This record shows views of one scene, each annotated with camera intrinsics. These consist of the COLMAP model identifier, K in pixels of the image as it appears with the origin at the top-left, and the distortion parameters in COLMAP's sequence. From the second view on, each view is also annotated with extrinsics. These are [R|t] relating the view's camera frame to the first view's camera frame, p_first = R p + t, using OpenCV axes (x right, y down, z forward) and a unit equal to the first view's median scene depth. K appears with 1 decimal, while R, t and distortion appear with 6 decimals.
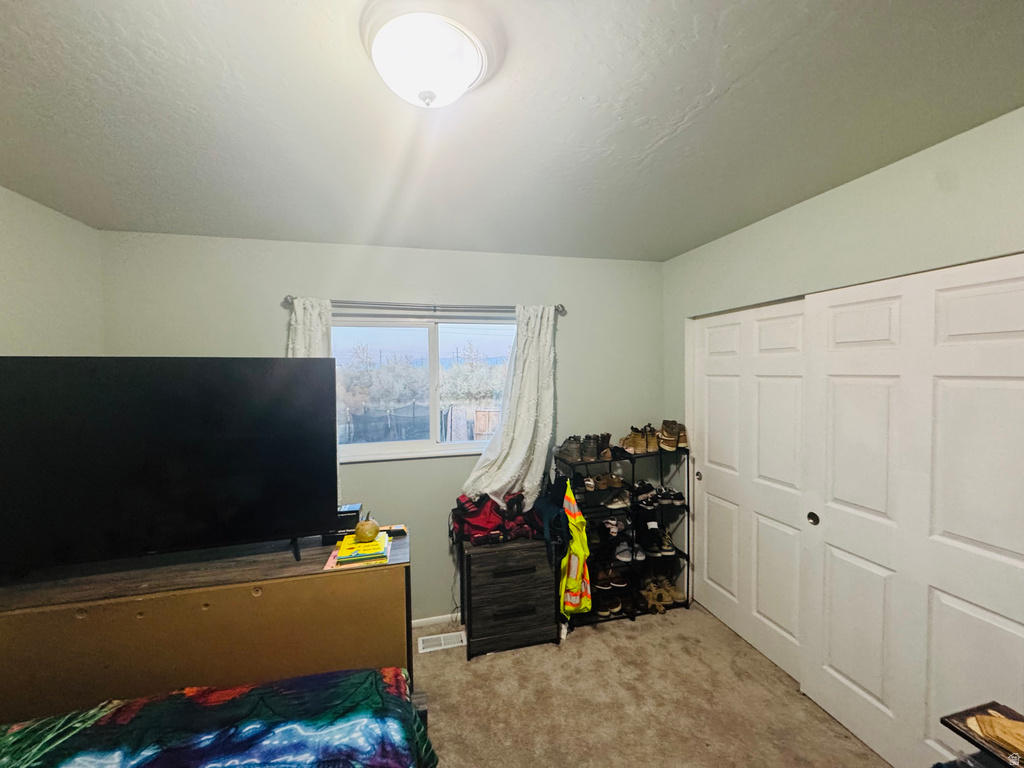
lens RADIAL K [[407.9, 0, 511.3], [0, 407.9, 382.9], [0, 0, 1]] dist [-0.003166, 0.000360]
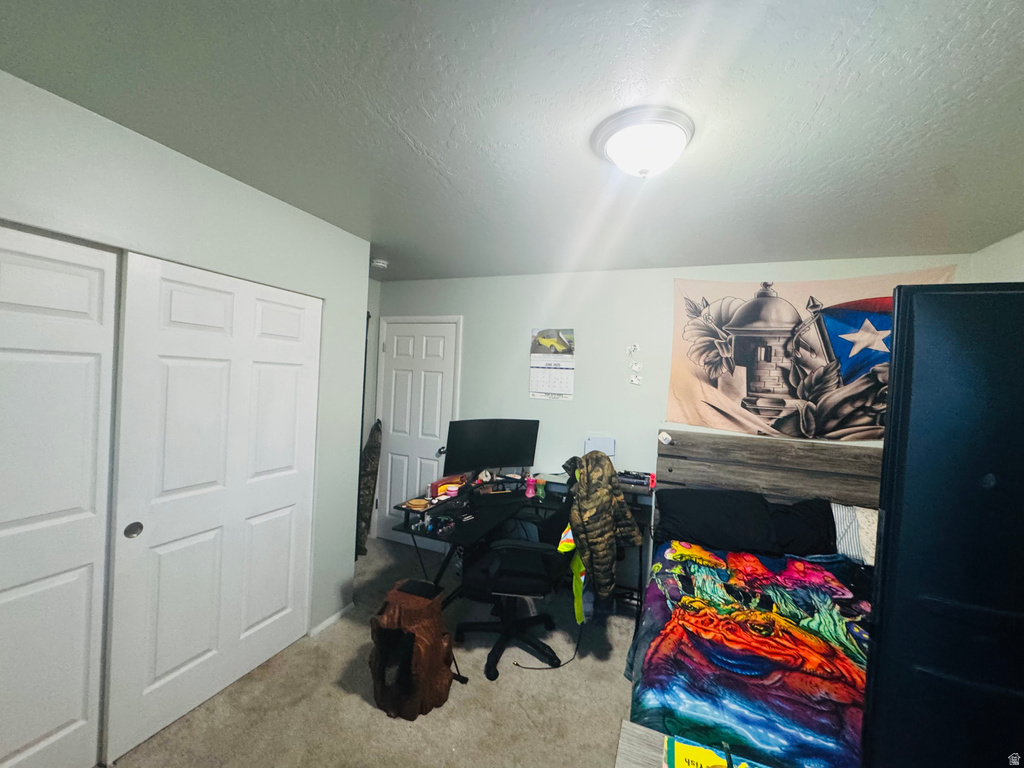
lens RADIAL K [[407.9, 0, 506.7], [0, 407.9, 381.3], [0, 0, 1]] dist [-0.003166, 0.000360]
pose [[-0.804849, -0.043271, 0.591901, -0.273318], [-0.031426, 0.999047, 0.030304, -0.012316], [-0.592648, 0.005789, -0.805441, 0.991379]]
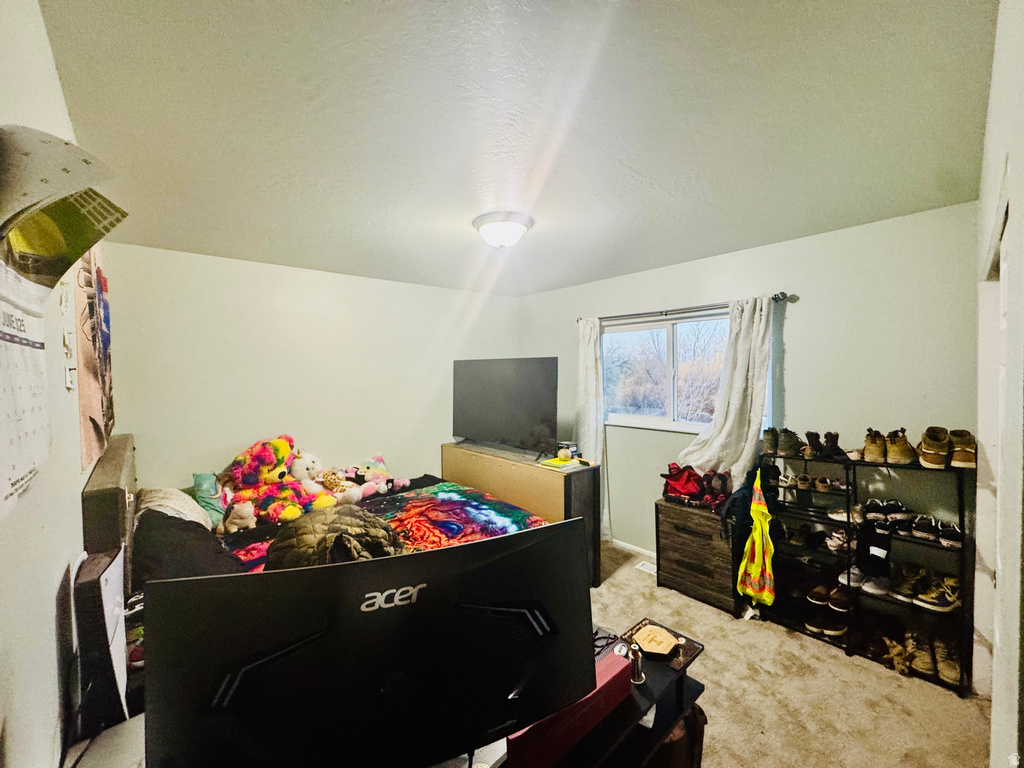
lens RADIAL K [[407.9, 0, 508.7], [0, 407.9, 381.5], [0, 0, 1]] dist [-0.003166, 0.000360]
pose [[0.461395, 0.030581, -0.886668, 0.762436], [-0.012142, 0.999530, 0.028155, -0.000809], [0.887112, -0.002225, 0.461549, -0.016467]]
